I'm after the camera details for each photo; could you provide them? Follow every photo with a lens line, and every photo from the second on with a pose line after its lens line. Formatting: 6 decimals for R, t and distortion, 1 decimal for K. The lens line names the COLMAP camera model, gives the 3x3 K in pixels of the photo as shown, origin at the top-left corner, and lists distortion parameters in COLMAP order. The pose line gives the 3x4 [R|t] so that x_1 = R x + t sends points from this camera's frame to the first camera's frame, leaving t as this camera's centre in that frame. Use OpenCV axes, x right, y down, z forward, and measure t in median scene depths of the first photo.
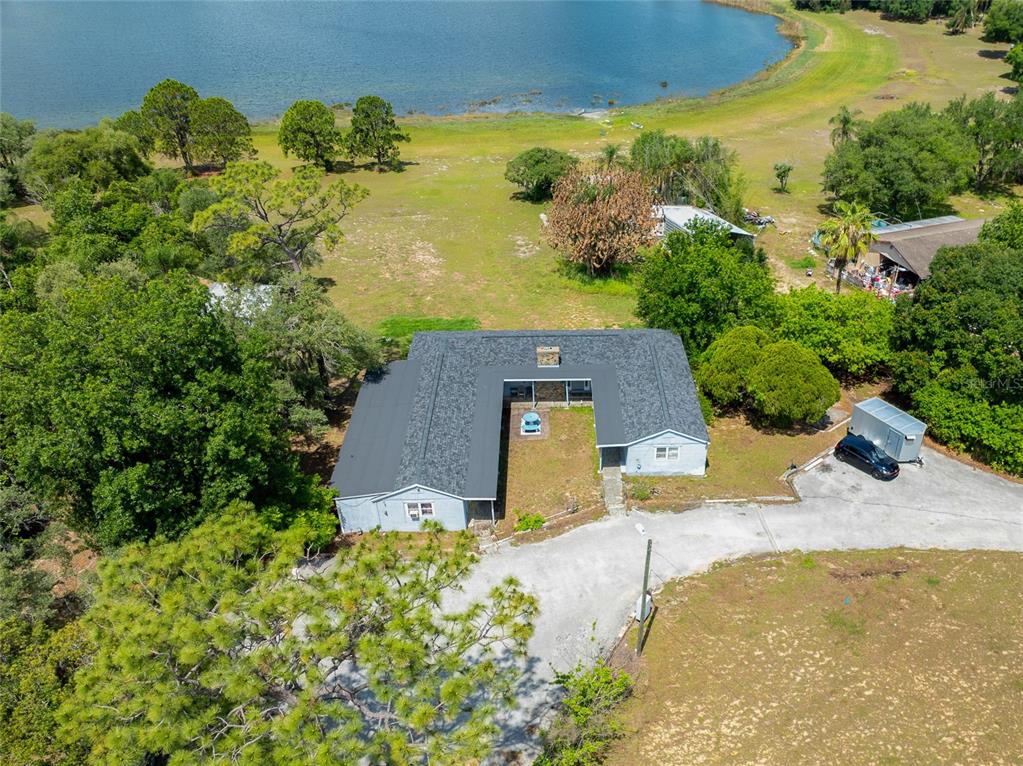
lens RADIAL K [[874.6, 0, 511.5], [0, 874.6, 383.0], [0, 0, 1]] dist [-0.091705, -0.000800]
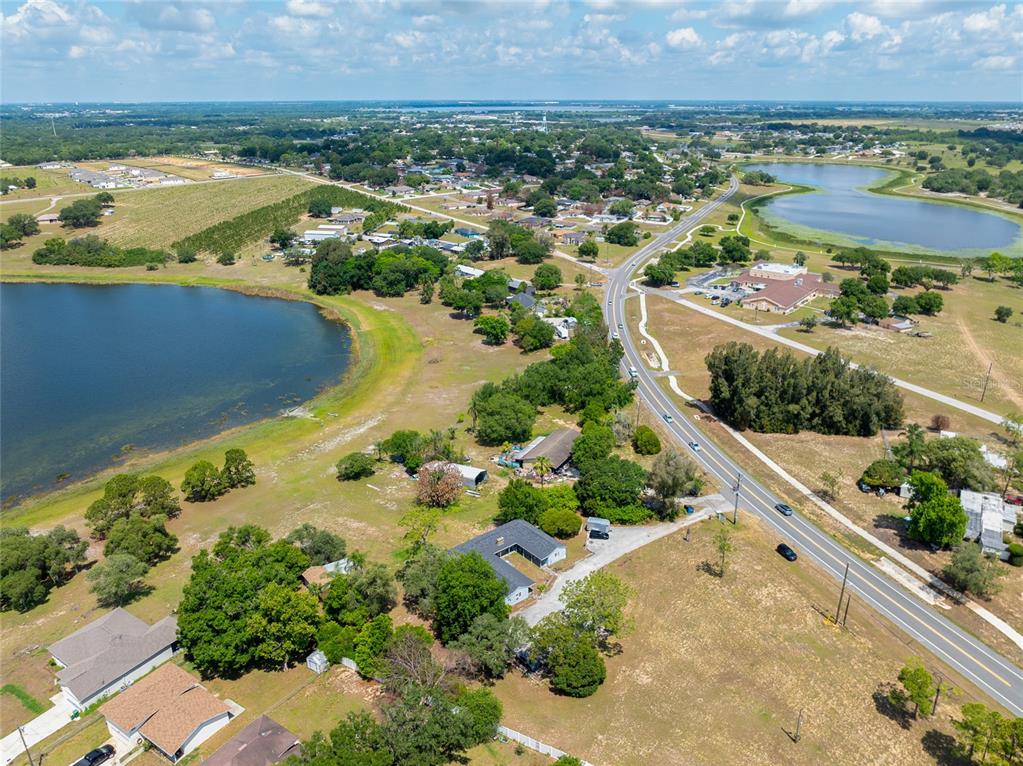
lens RADIAL K [[717.9, 0, 518.2], [0, 717.9, 403.1], [0, 0, 1]] dist [-0.020380, 0.007893]
pose [[0.755214, -0.238683, 0.610477, -1.522167], [0.338509, 0.939557, -0.051419, -0.388538], [-0.561305, 0.245484, 0.790363, -1.264299]]
